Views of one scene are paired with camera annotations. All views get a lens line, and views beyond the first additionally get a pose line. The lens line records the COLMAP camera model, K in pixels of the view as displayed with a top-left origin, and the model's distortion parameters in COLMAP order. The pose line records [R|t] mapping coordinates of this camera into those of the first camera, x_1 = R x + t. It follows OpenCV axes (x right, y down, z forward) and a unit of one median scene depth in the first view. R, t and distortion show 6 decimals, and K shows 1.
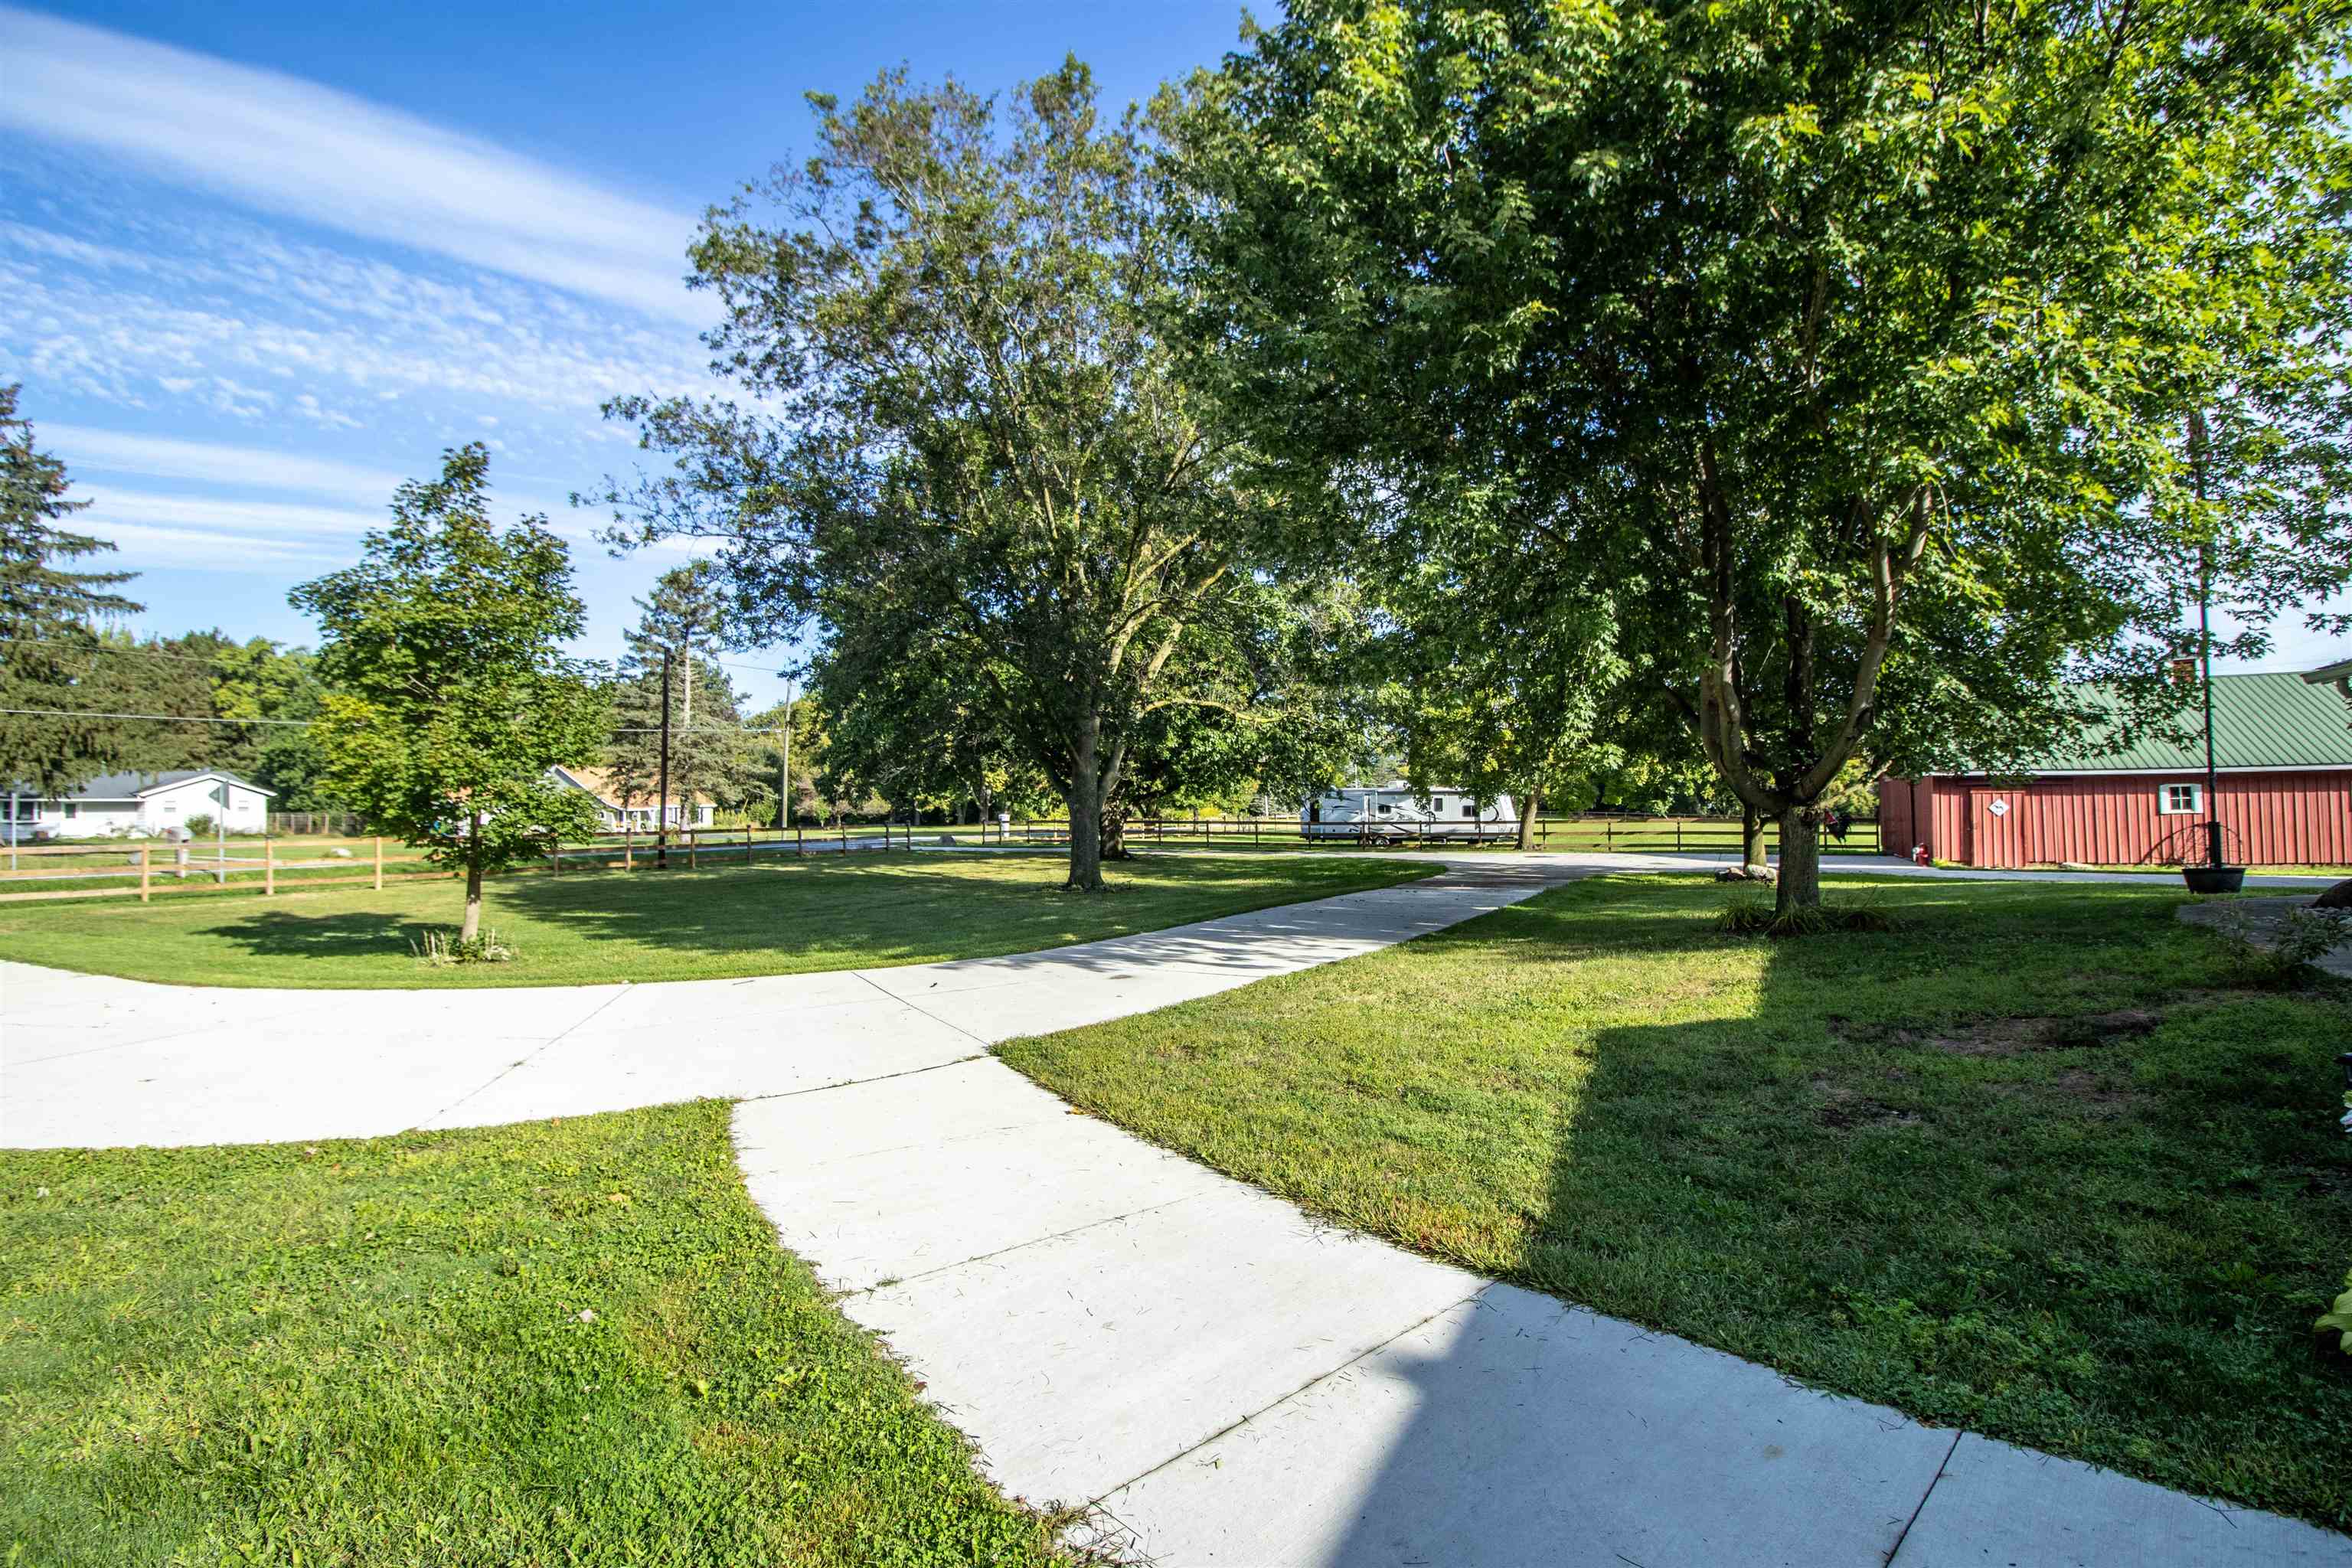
lens RADIAL K [[1140.2, 0, 1176.0], [0, 1140.2, 784.0], [0, 0, 1]] dist [0.003983, -0.016181]
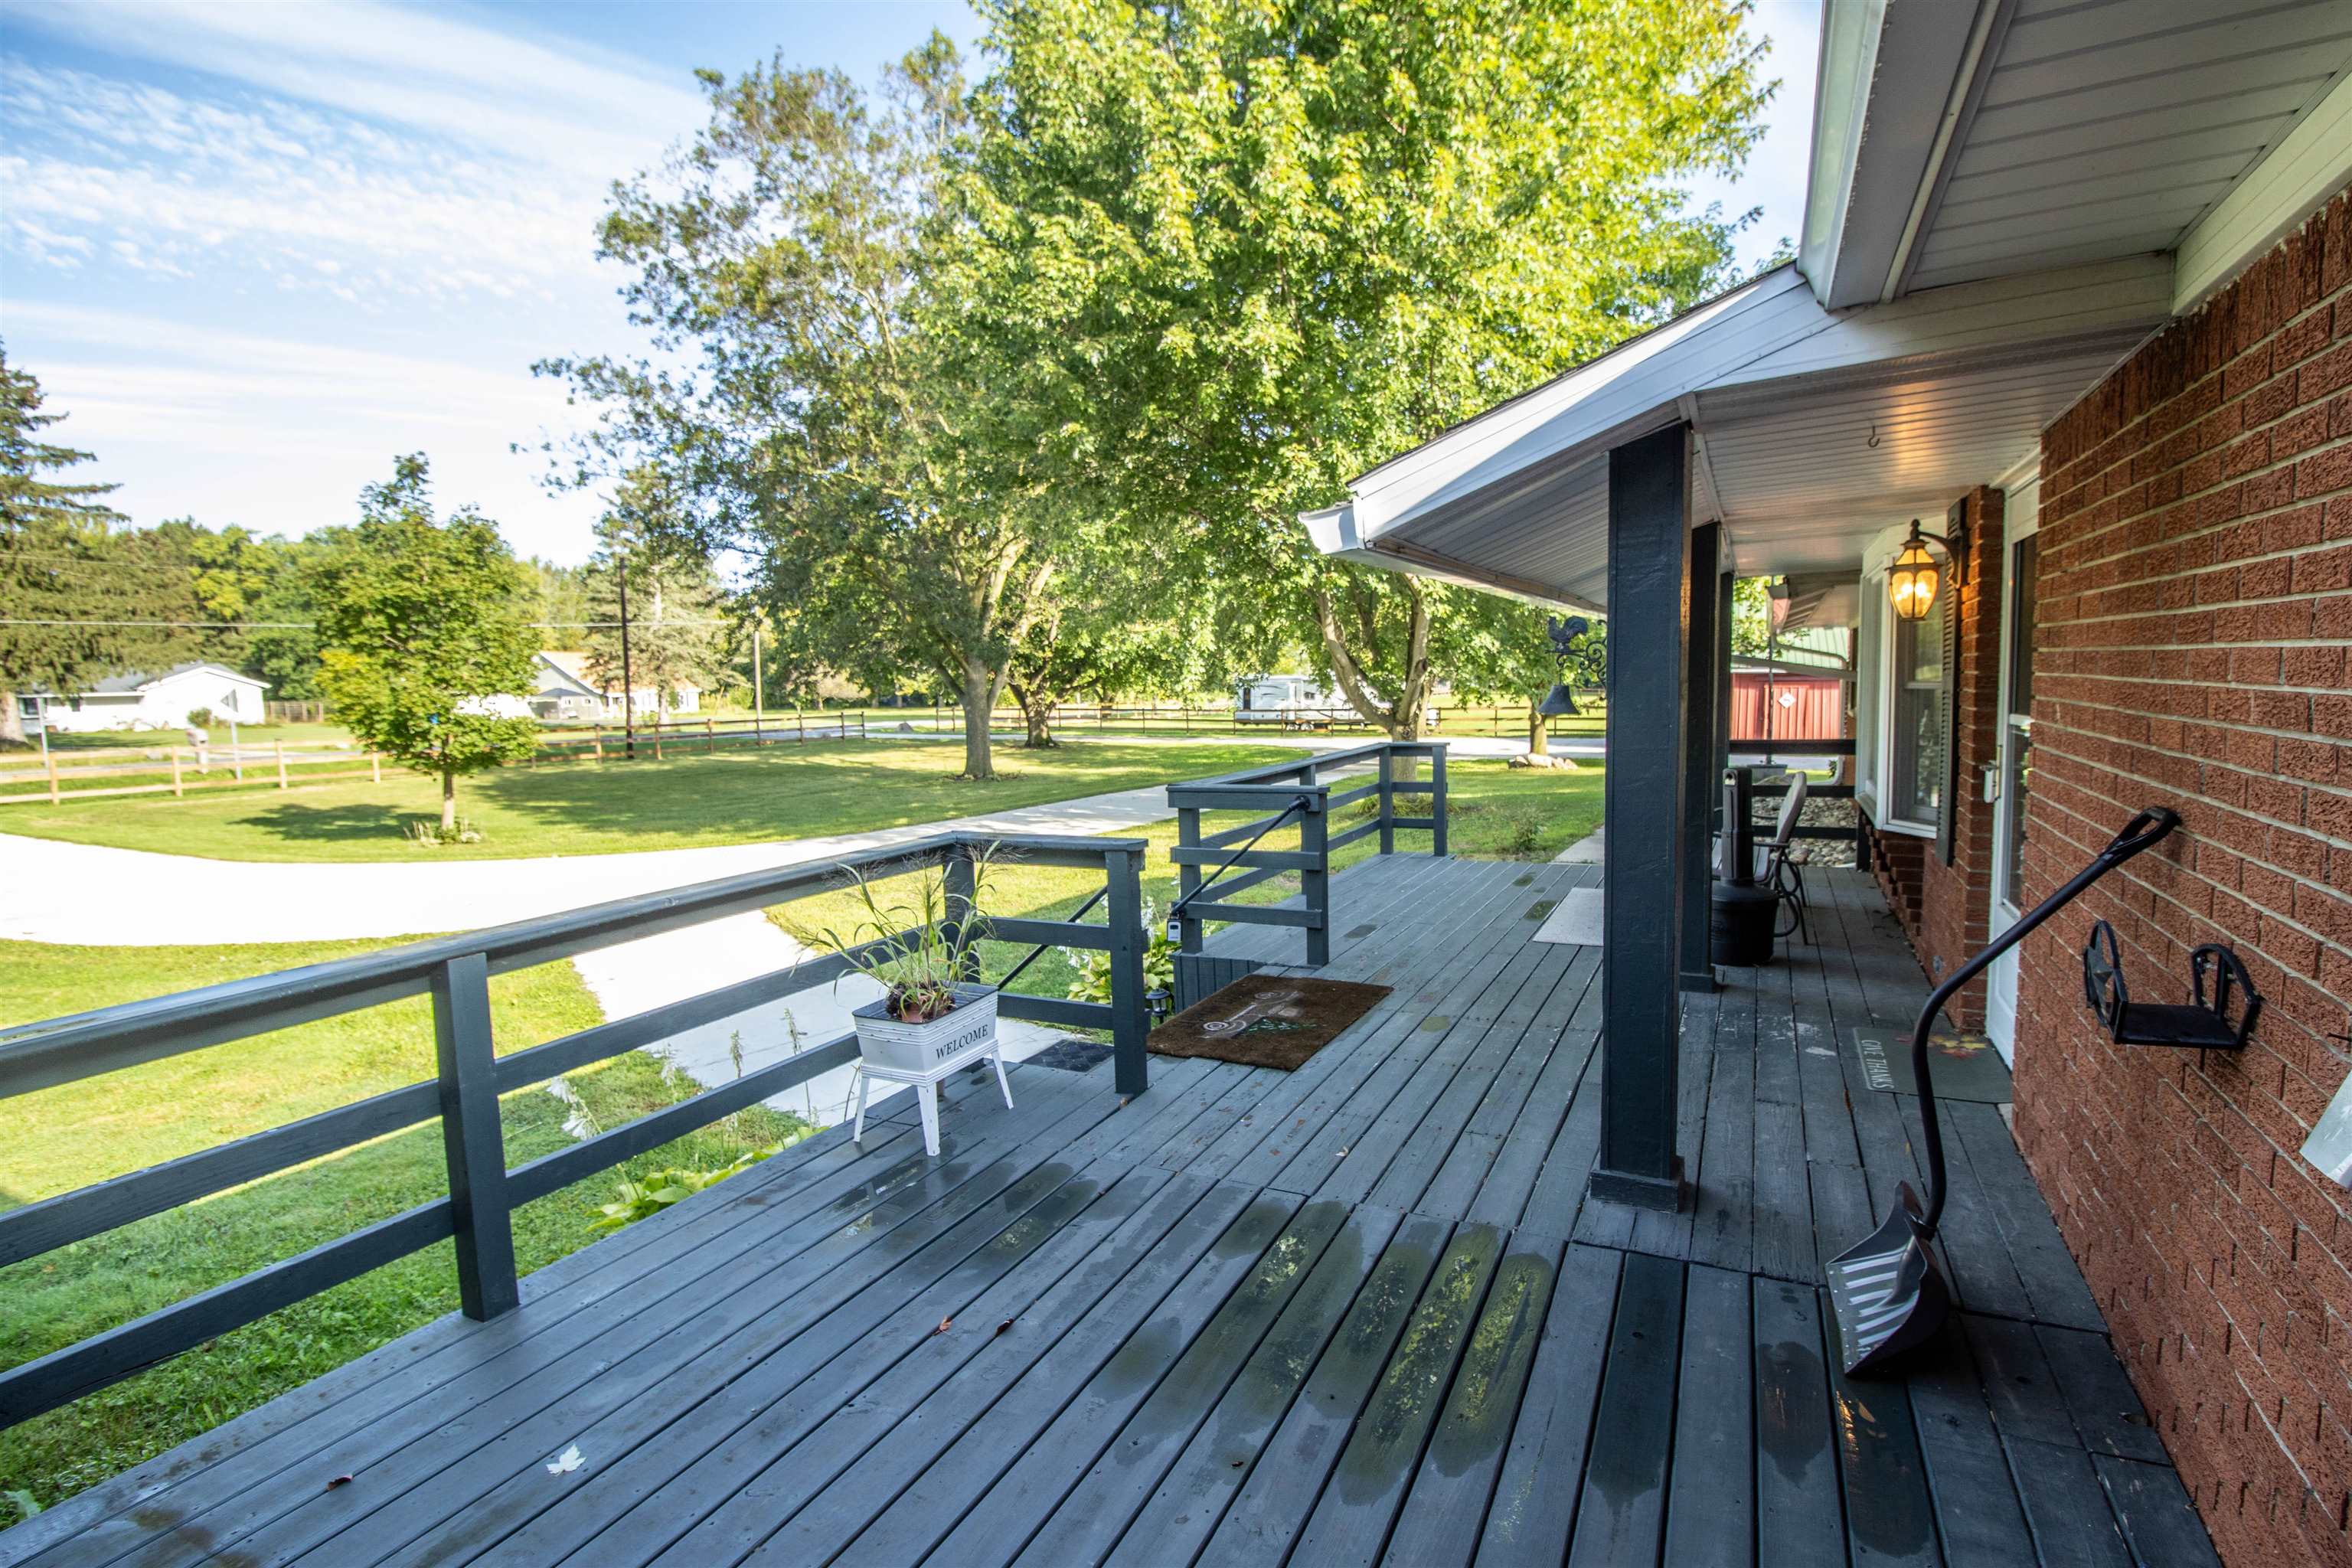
lens RADIAL K [[1107.7, 0, 1173.4], [0, 1107.7, 810.9], [0, 0, 1]] dist [-0.000514, -0.012222]
pose [[0.999862, -0.008003, 0.014556, 0.058017], [0.006023, 0.991321, 0.131323, -0.012948], [-0.015481, -0.131217, 0.991233, -0.081413]]
